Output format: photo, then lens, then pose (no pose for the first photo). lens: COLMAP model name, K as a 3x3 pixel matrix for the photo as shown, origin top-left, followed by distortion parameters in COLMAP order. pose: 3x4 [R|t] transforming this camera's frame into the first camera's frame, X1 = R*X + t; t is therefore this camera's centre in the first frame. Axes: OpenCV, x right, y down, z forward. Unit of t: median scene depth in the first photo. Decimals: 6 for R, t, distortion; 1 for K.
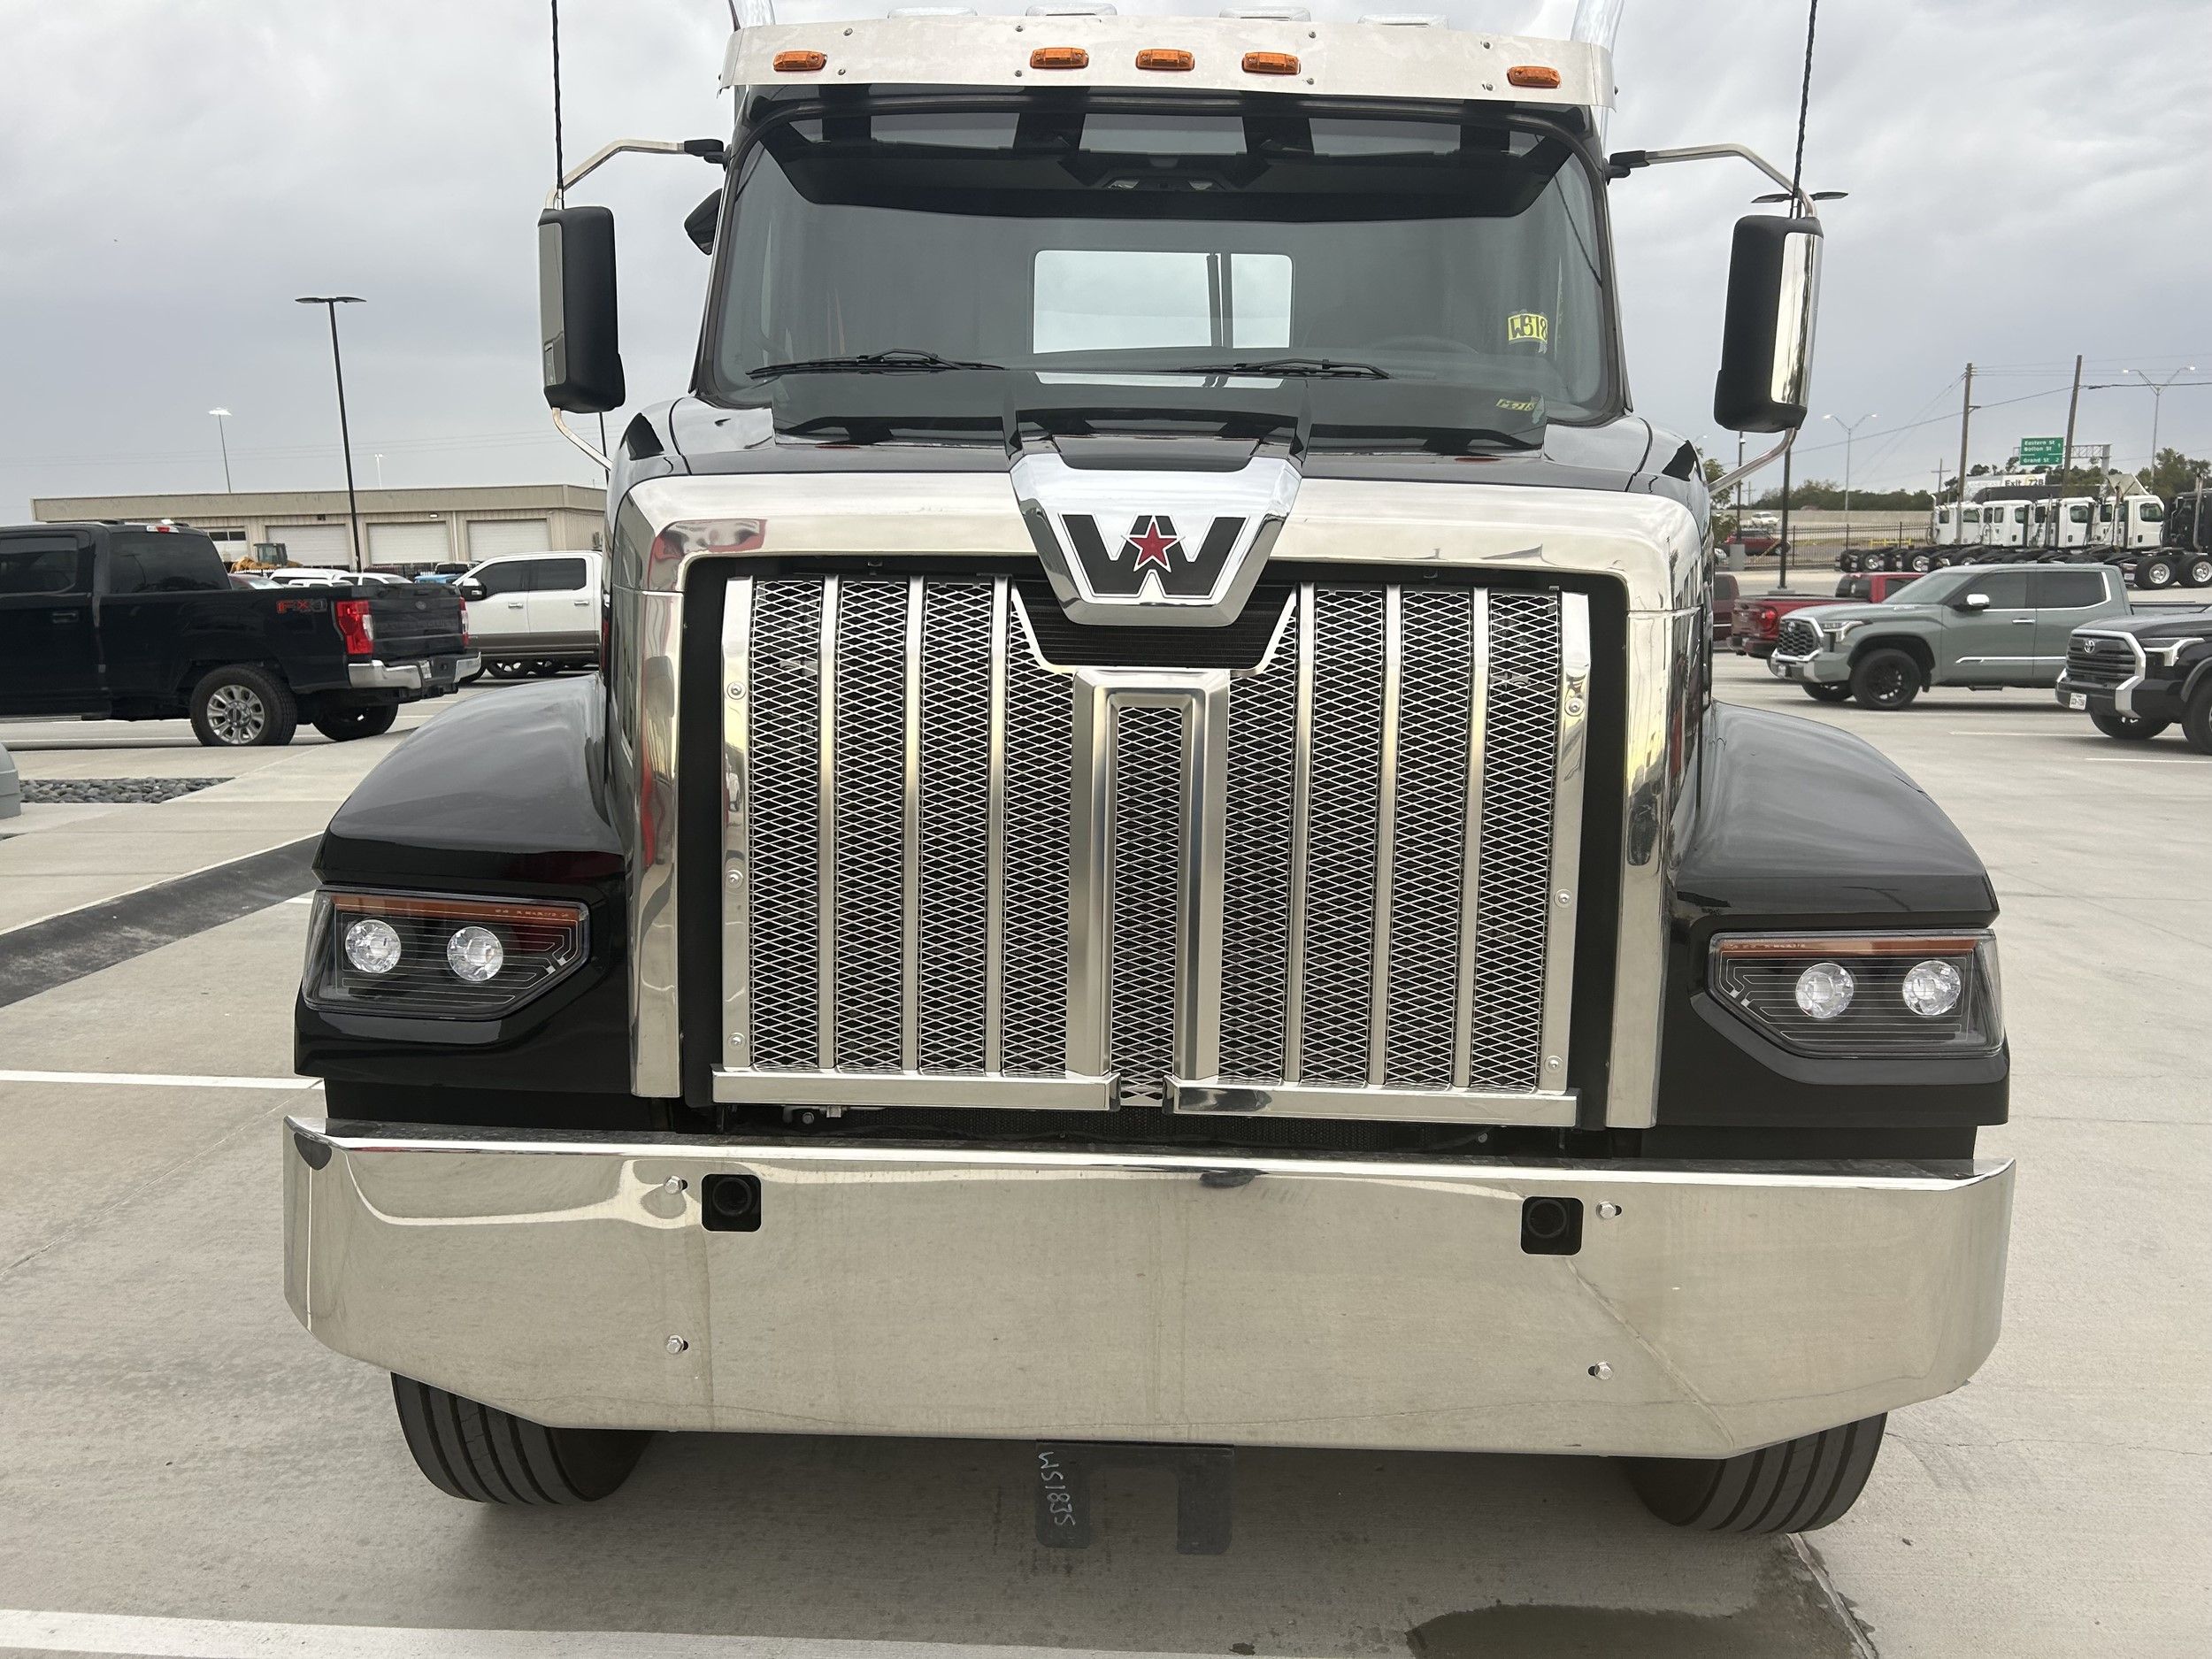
lens RADIAL K [[1587.3, 0, 1114.8], [0, 1587.3, 818.7], [0, 0, 1]] dist [0.033611, -0.023693]
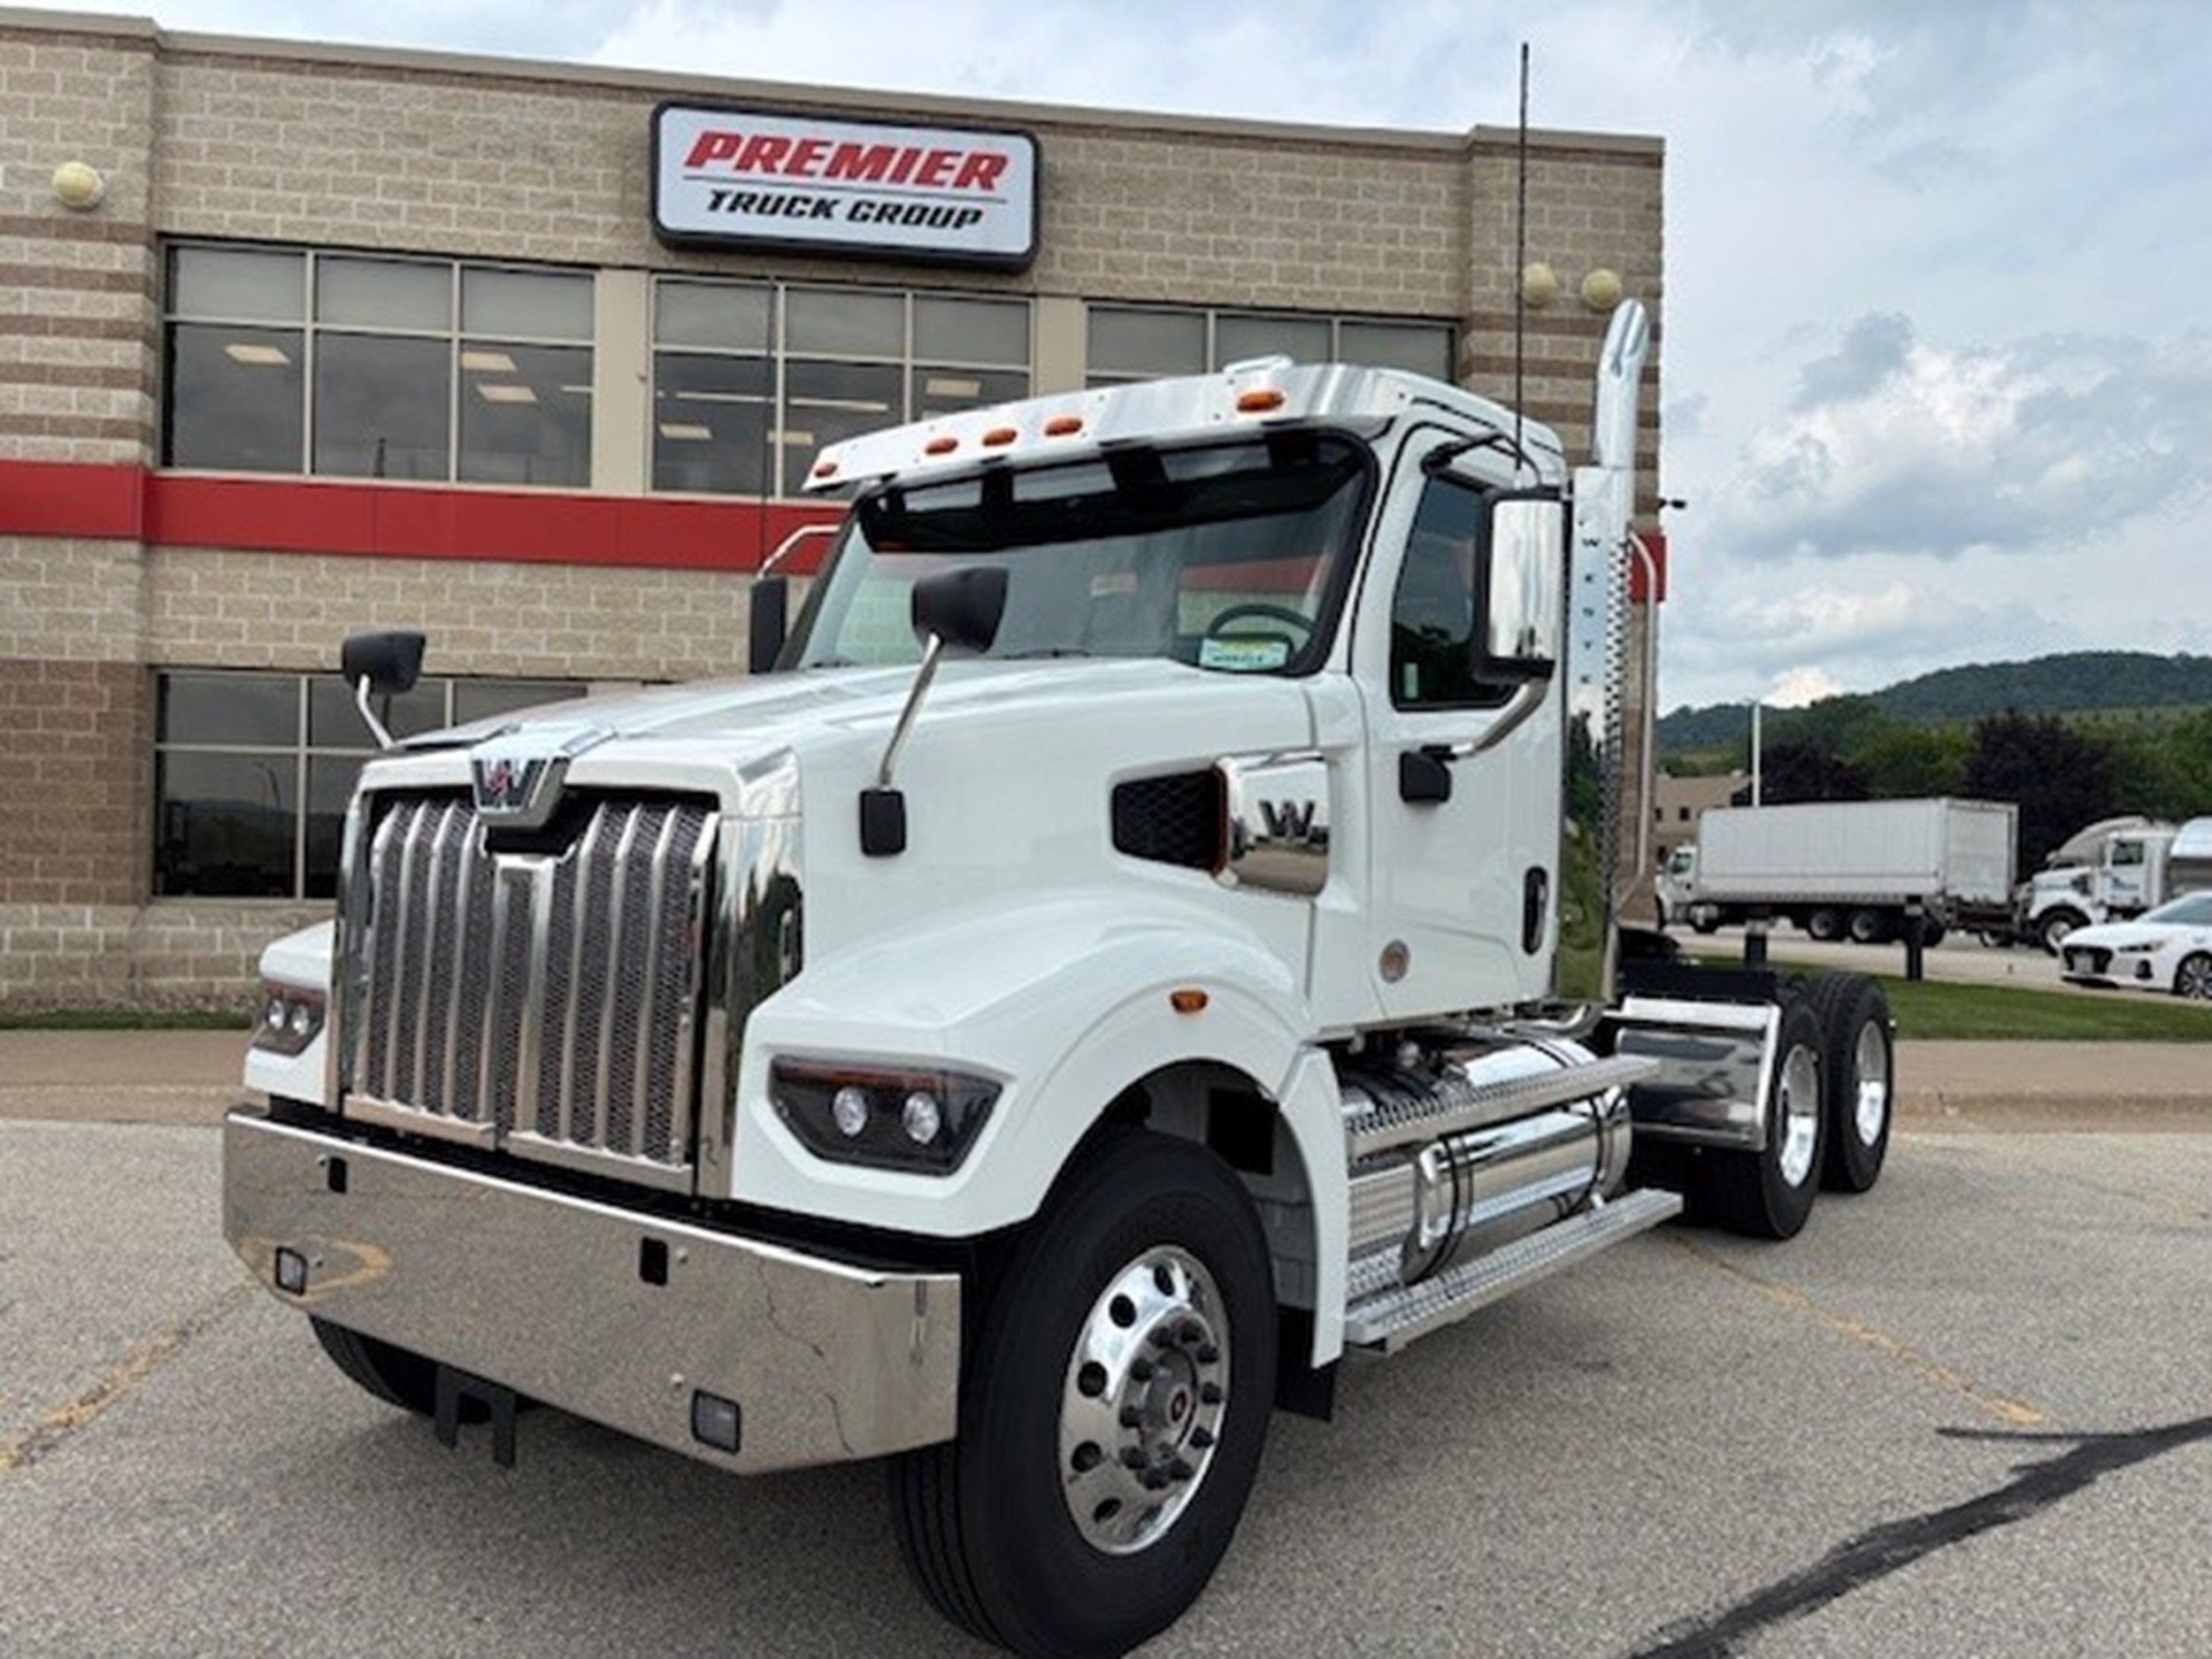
lens RADIAL K [[1587.3, 0, 1089.6], [0, 1587.3, 839.0], [0, 0, 1]] dist [0.033611, -0.023693]
pose [[0.831923, 0.004013, -0.554877, 1.306772], [-0.097278, 0.985542, -0.138721, 0.050314], [0.546298, 0.169383, 0.820285, 0.019779]]
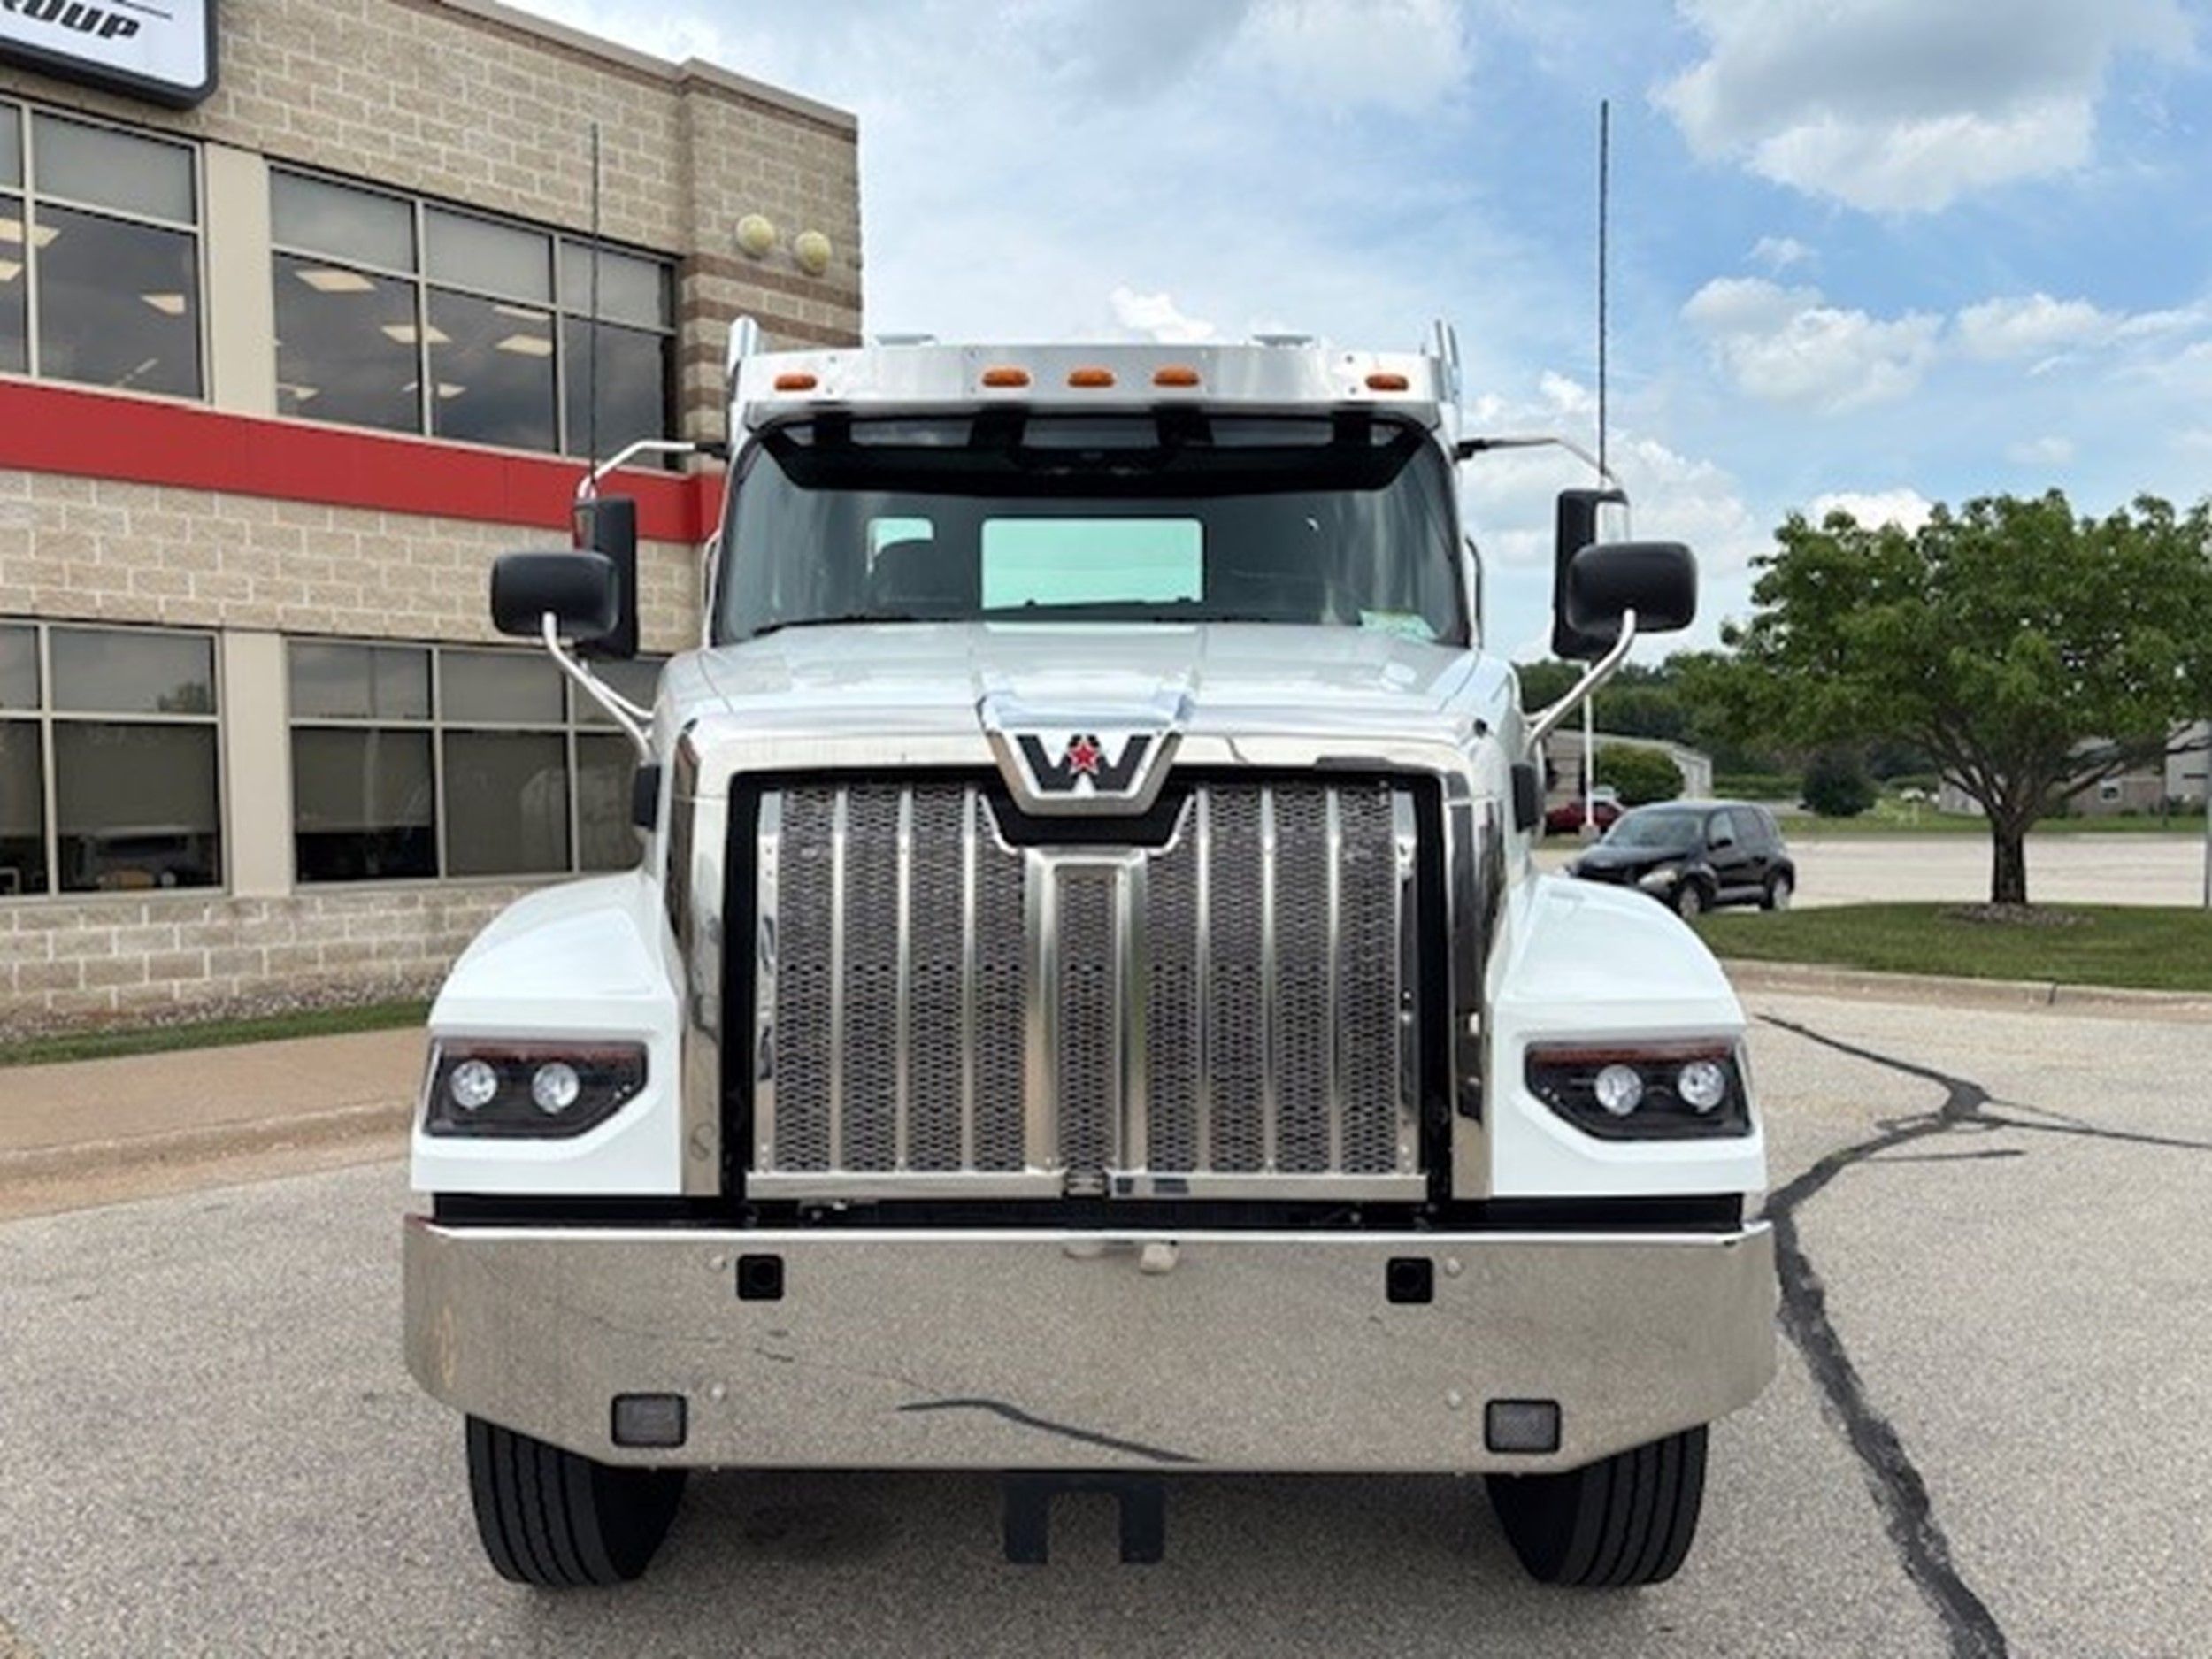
lens RADIAL K [[1587.3, 0, 1092.3], [0, 1587.3, 823.4], [0, 0, 1]] dist [0.033611, -0.023693]
pose [[0.999600, -0.019379, 0.020614, 0.001905], [0.022038, 0.990221, -0.137754, 0.063140], [-0.017743, 0.138153, 0.990252, -0.292952]]
